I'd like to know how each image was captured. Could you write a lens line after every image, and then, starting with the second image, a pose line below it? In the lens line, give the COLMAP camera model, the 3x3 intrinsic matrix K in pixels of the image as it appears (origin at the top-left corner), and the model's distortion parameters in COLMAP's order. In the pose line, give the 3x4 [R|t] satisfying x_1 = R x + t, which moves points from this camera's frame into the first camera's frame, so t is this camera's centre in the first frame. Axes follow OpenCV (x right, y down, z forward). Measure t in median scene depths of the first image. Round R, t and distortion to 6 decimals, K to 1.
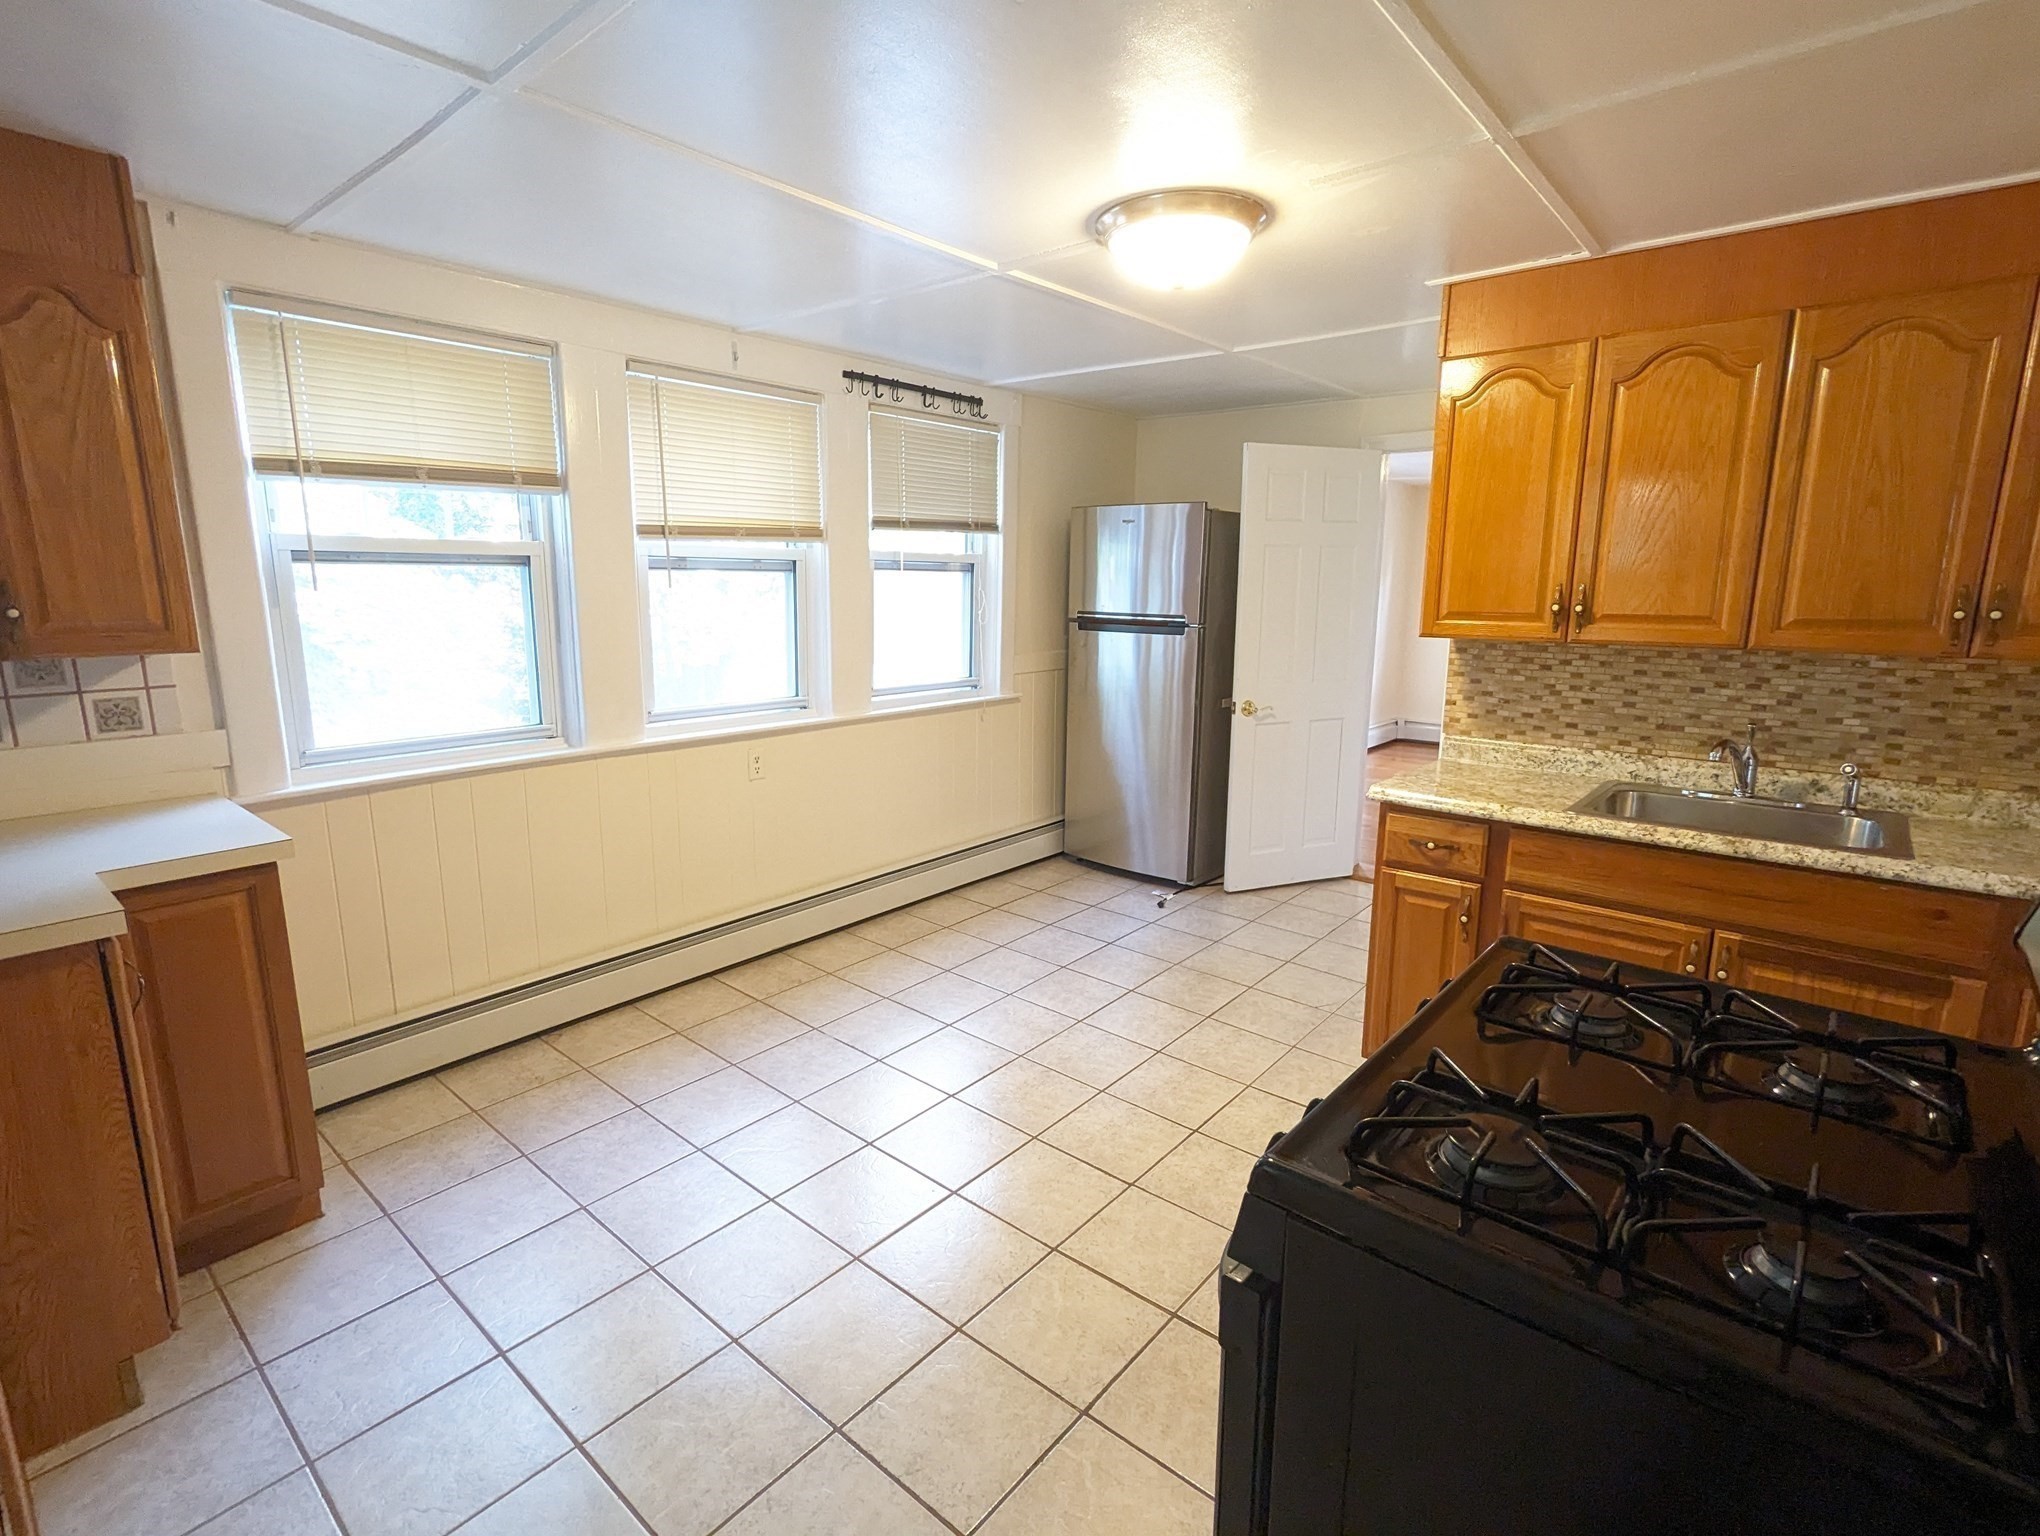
lens RADIAL K [[971.8, 0, 1022.1], [0, 971.8, 764.4], [0, 0, 1]] dist [0.004082, 0.000536]
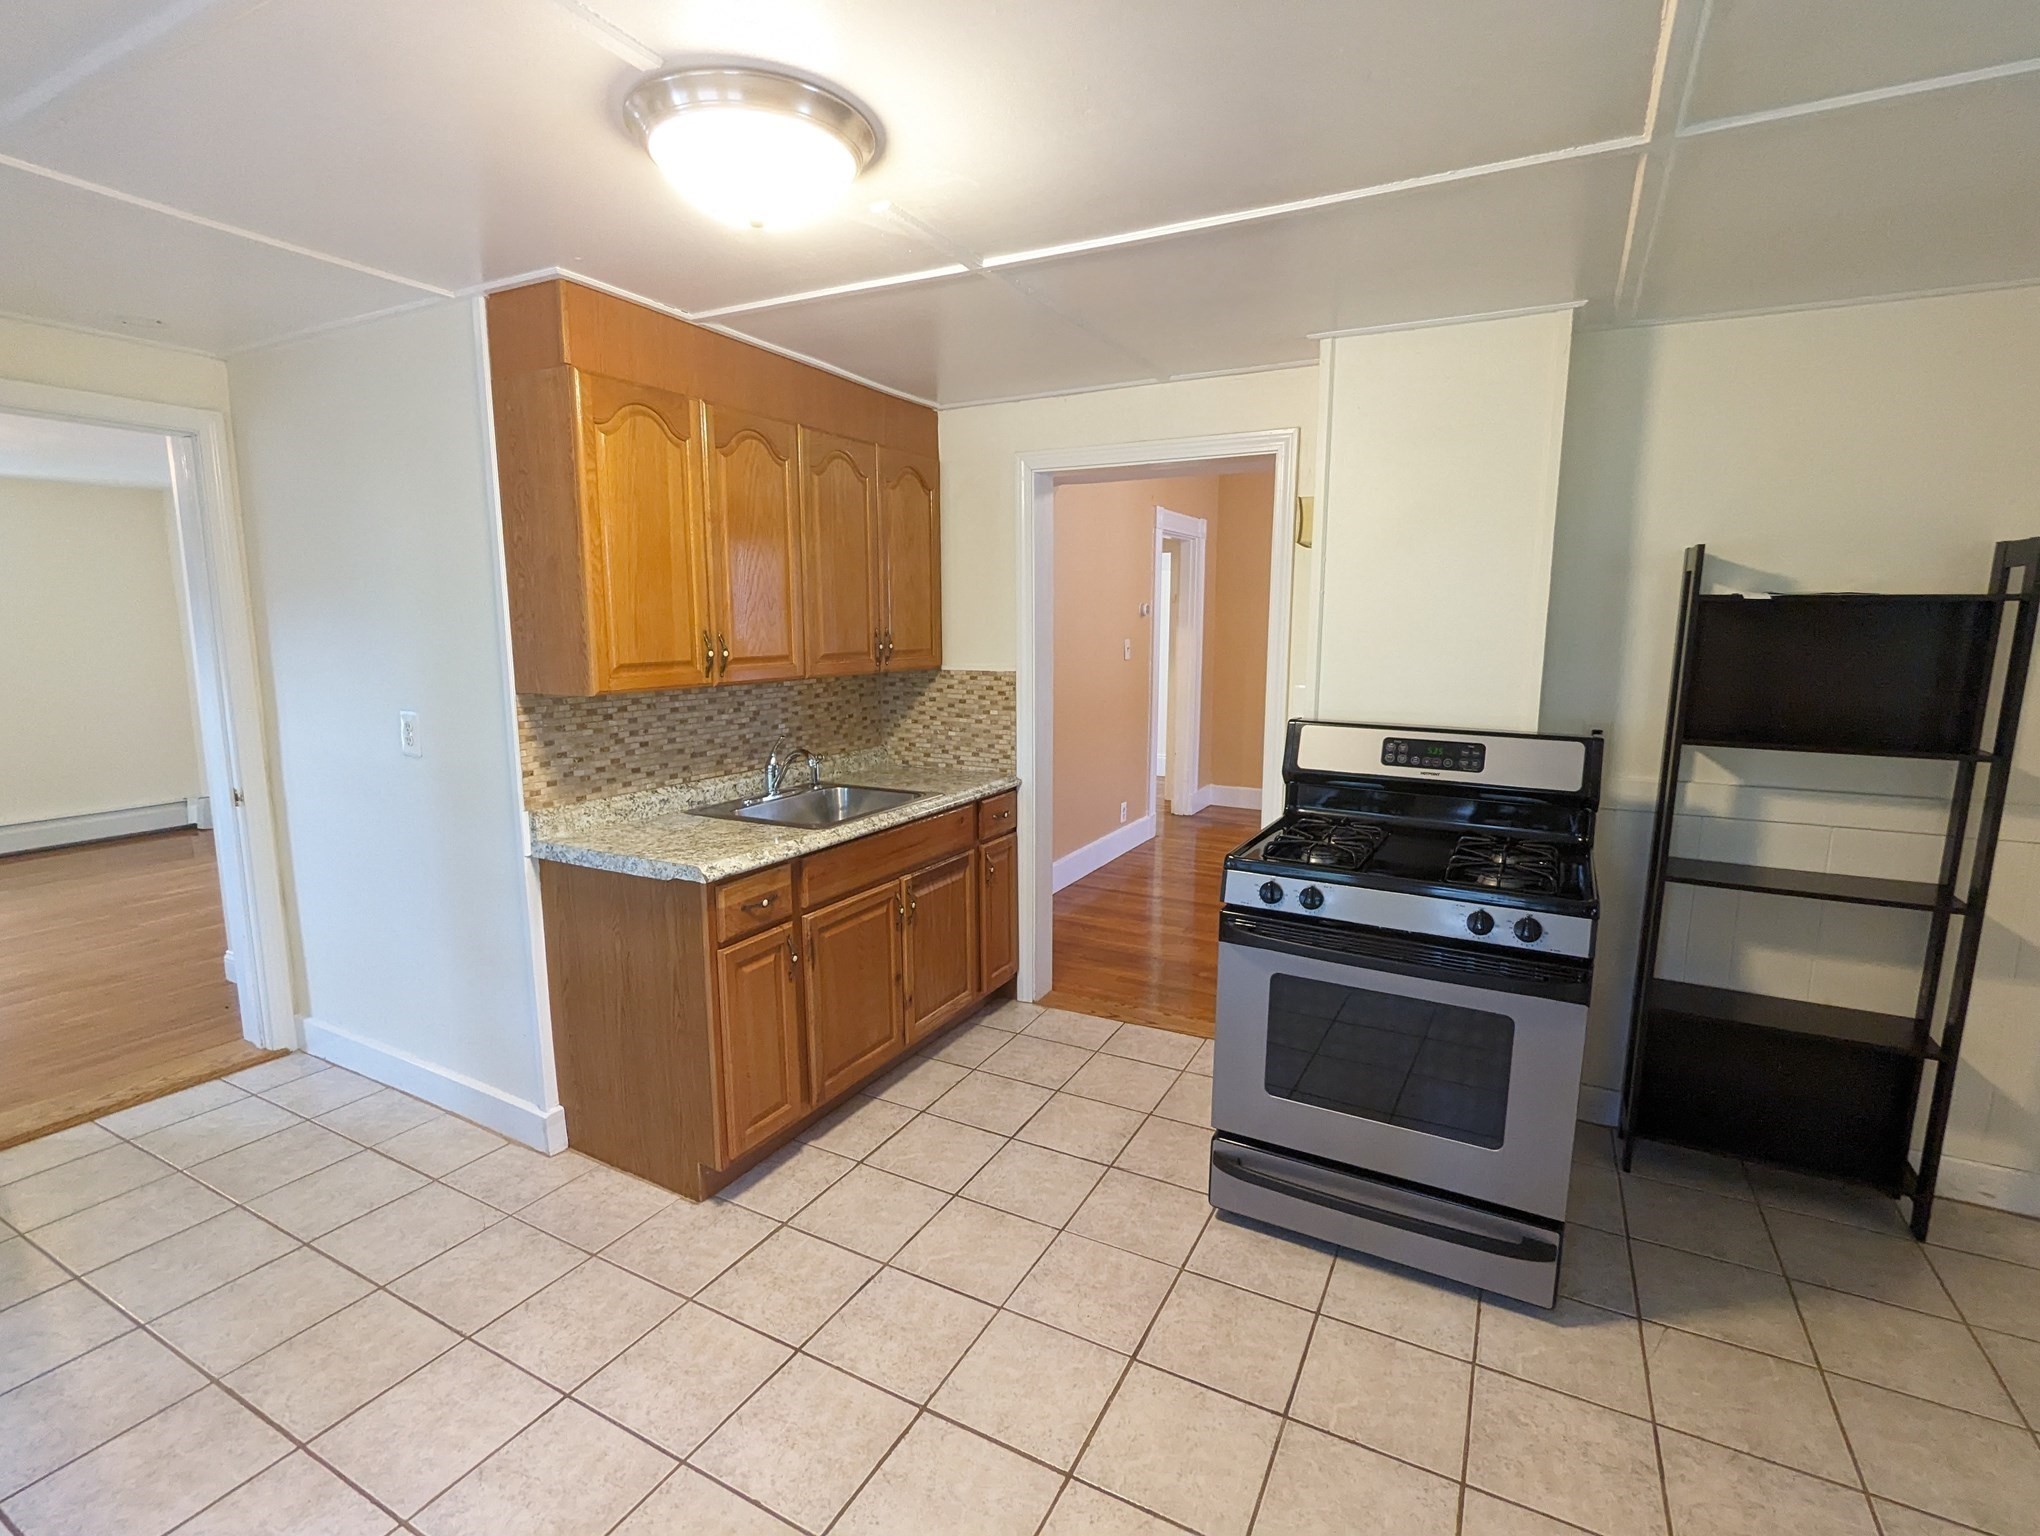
lens RADIAL K [[971.8, 0, 1014.3], [0, 971.8, 766.0], [0, 0, 1]] dist [0.004082, 0.000536]
pose [[-0.205052, -0.154746, 0.966441, -0.480896], [0.177073, 0.965263, 0.192127, -0.167904], [-0.962600, 0.210527, -0.170527, 0.796884]]
